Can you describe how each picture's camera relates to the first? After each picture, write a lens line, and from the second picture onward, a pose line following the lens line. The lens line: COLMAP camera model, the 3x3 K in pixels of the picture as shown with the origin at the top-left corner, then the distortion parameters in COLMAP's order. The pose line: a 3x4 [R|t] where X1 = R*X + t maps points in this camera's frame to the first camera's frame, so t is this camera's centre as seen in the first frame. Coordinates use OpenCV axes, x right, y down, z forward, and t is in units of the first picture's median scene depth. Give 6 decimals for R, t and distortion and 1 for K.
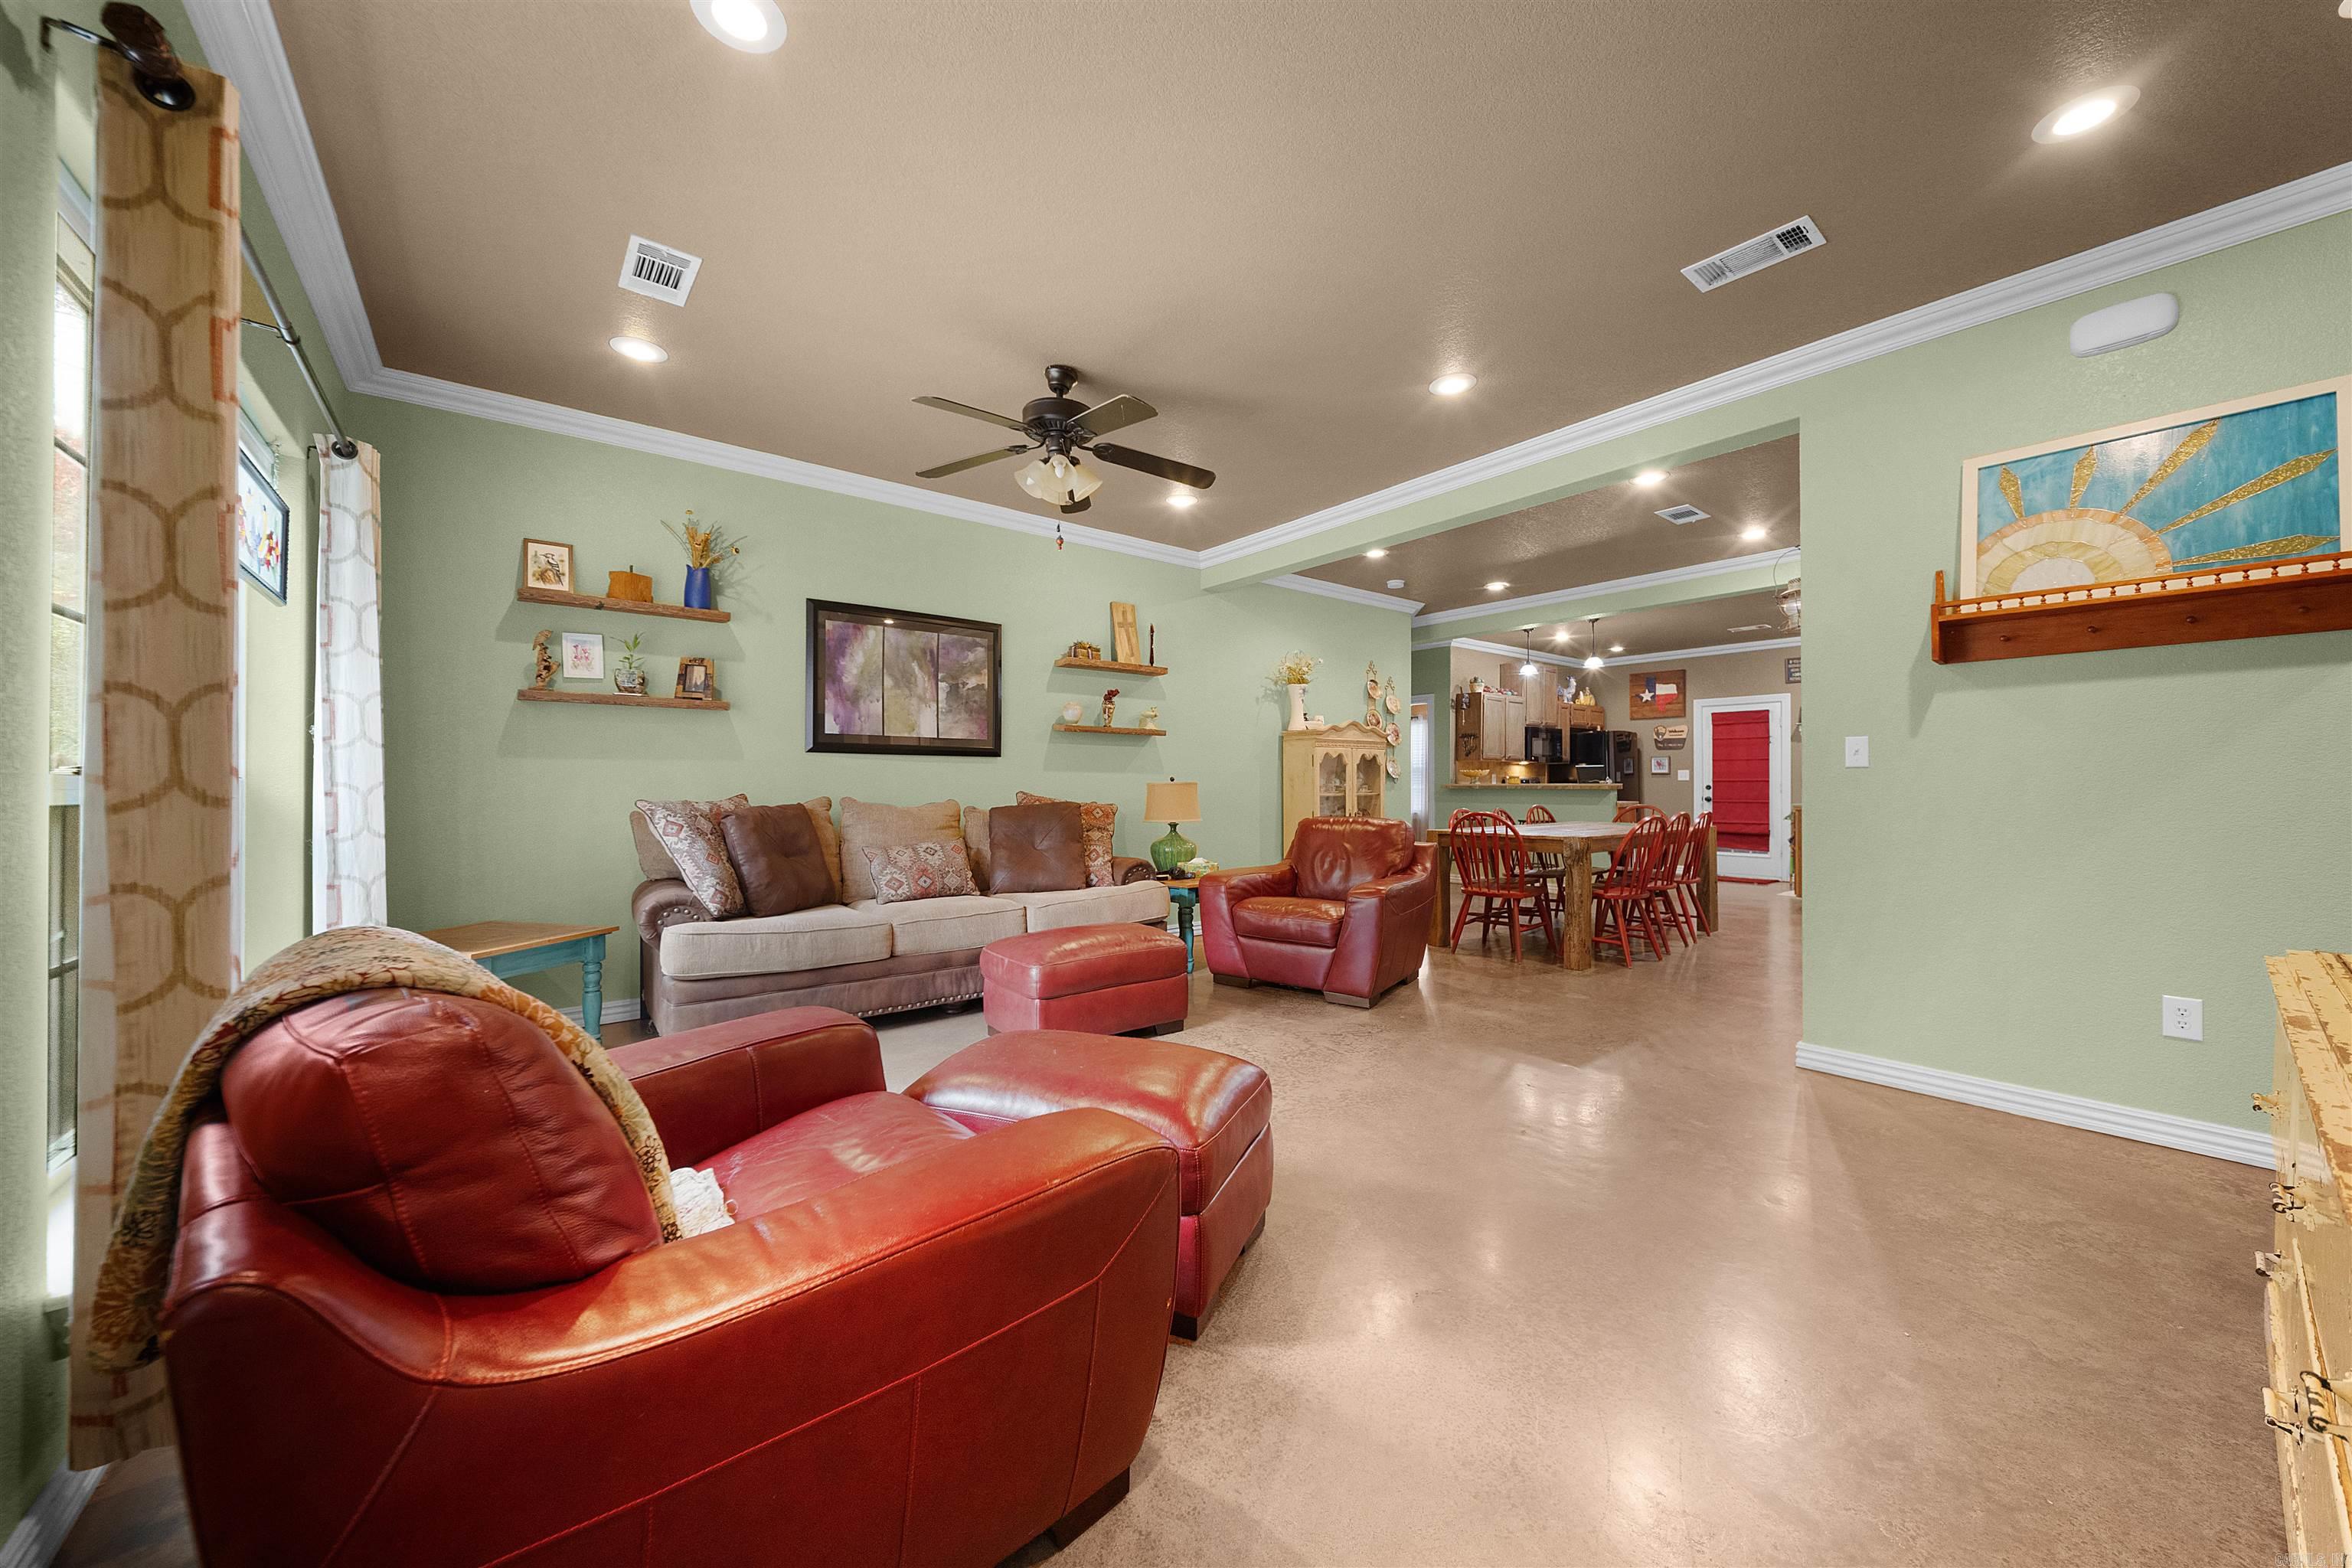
lens RADIAL K [[837.4, 0, 1185.3], [0, 837.4, 783.1], [0, 0, 1]] dist [0.009773, -0.006813]
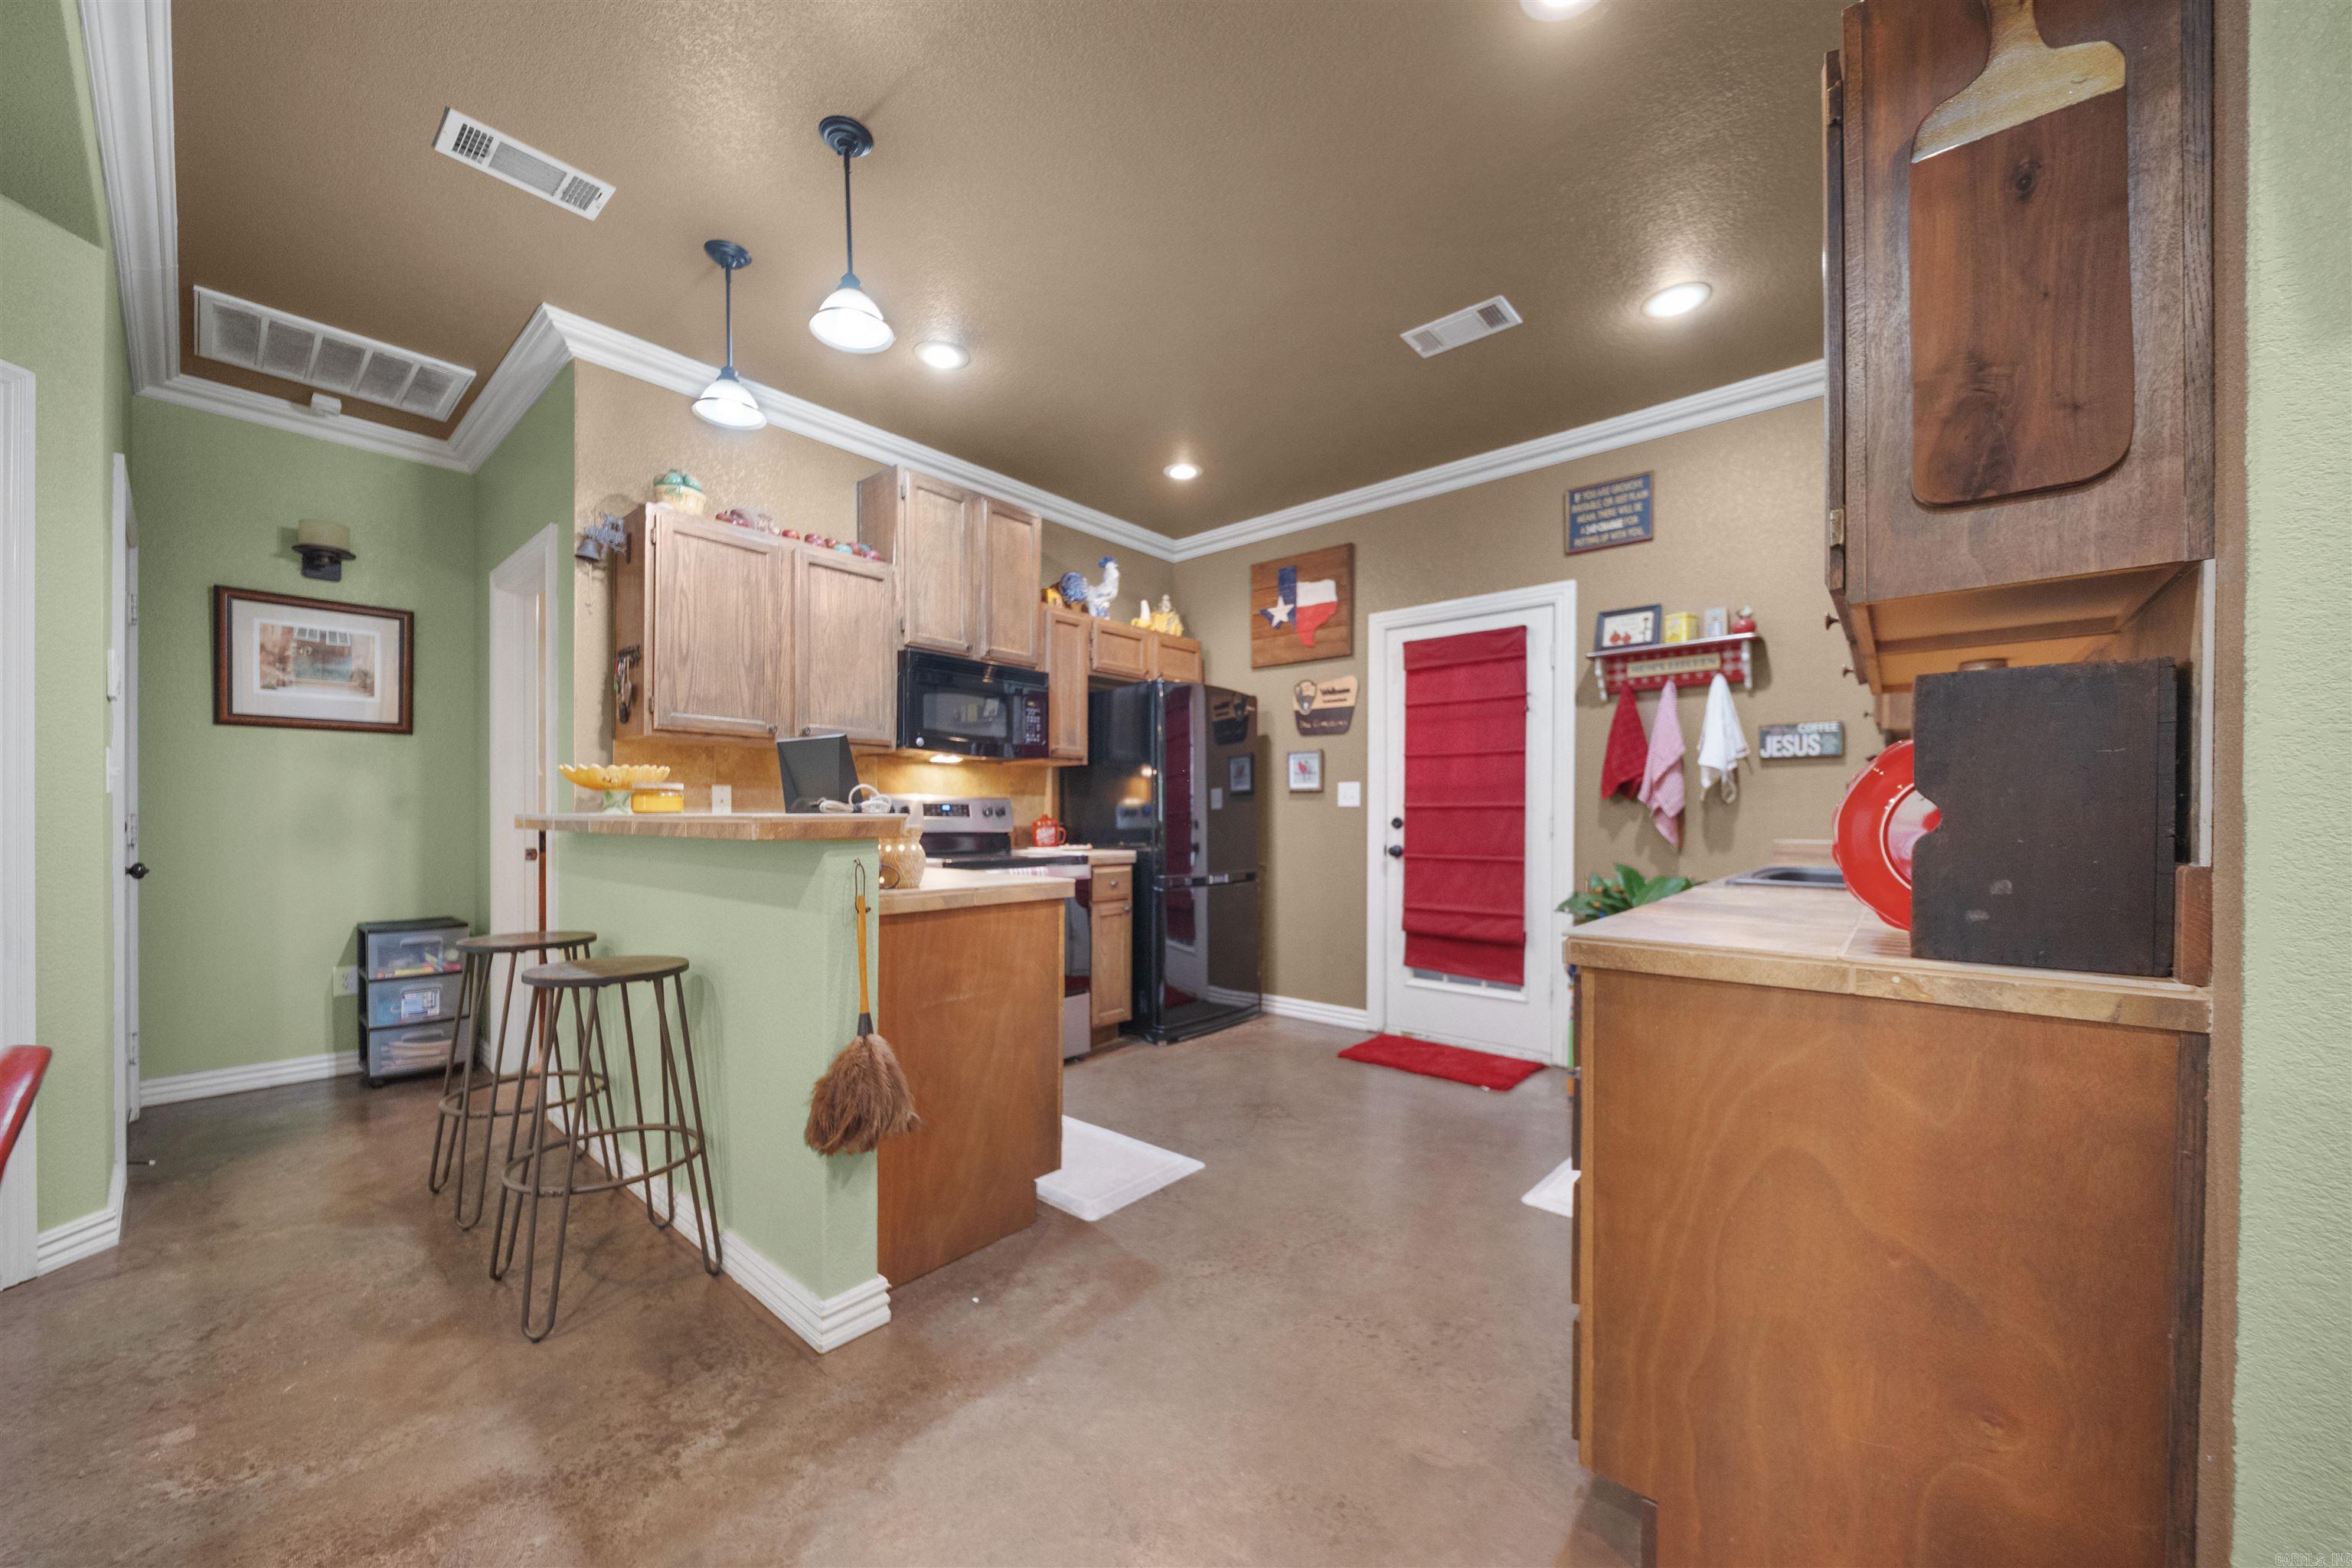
lens RADIAL K [[837.4, 0, 1178.7], [0, 837.4, 822.7], [0, 0, 1]] dist [0.009773, -0.006813]
pose [[0.983456, 0.000794, 0.181146, 0.854750], [-0.002888, 0.999932, 0.011294, 0.001073], [-0.181124, -0.011630, 0.983391, 1.183542]]
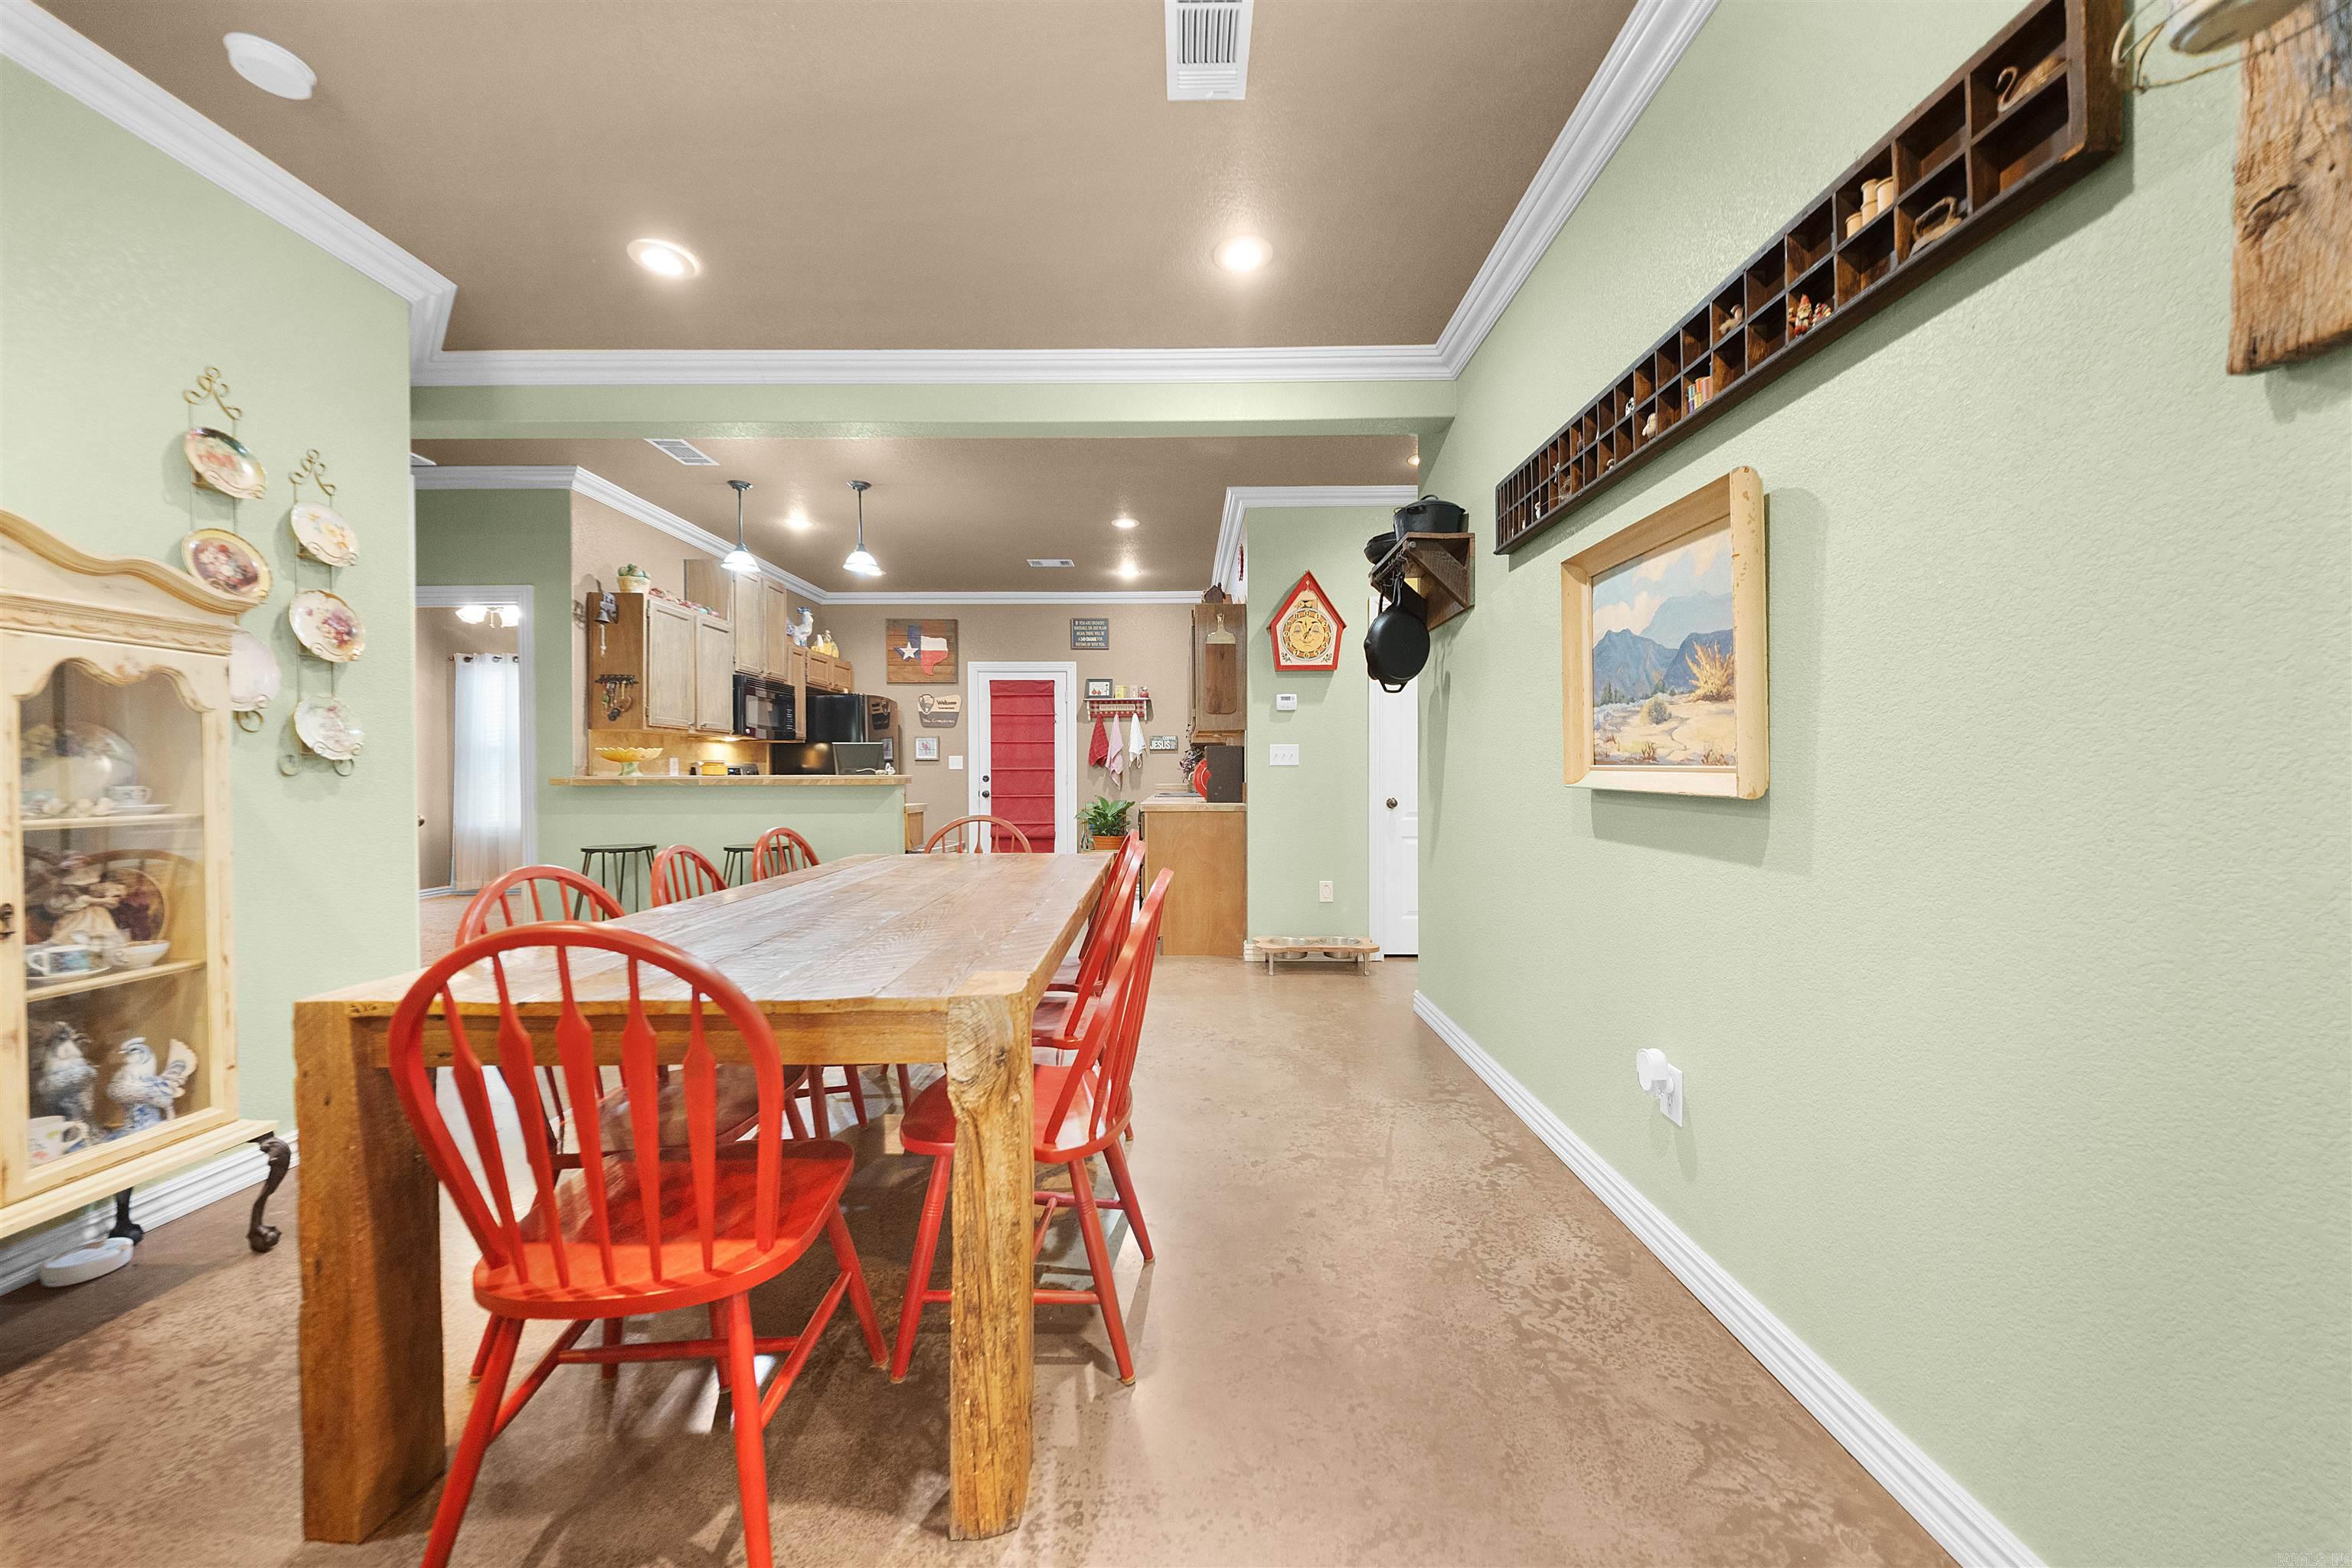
lens RADIAL K [[837.4, 0, 1177.9], [0, 837.4, 780.8], [0, 0, 1]] dist [0.009773, -0.006813]
pose [[0.633705, -0.008414, 0.773529, 0.288938], [0.001096, 0.999950, 0.009978, -0.000729], [-0.773574, -0.005475, 0.633683, 0.752237]]
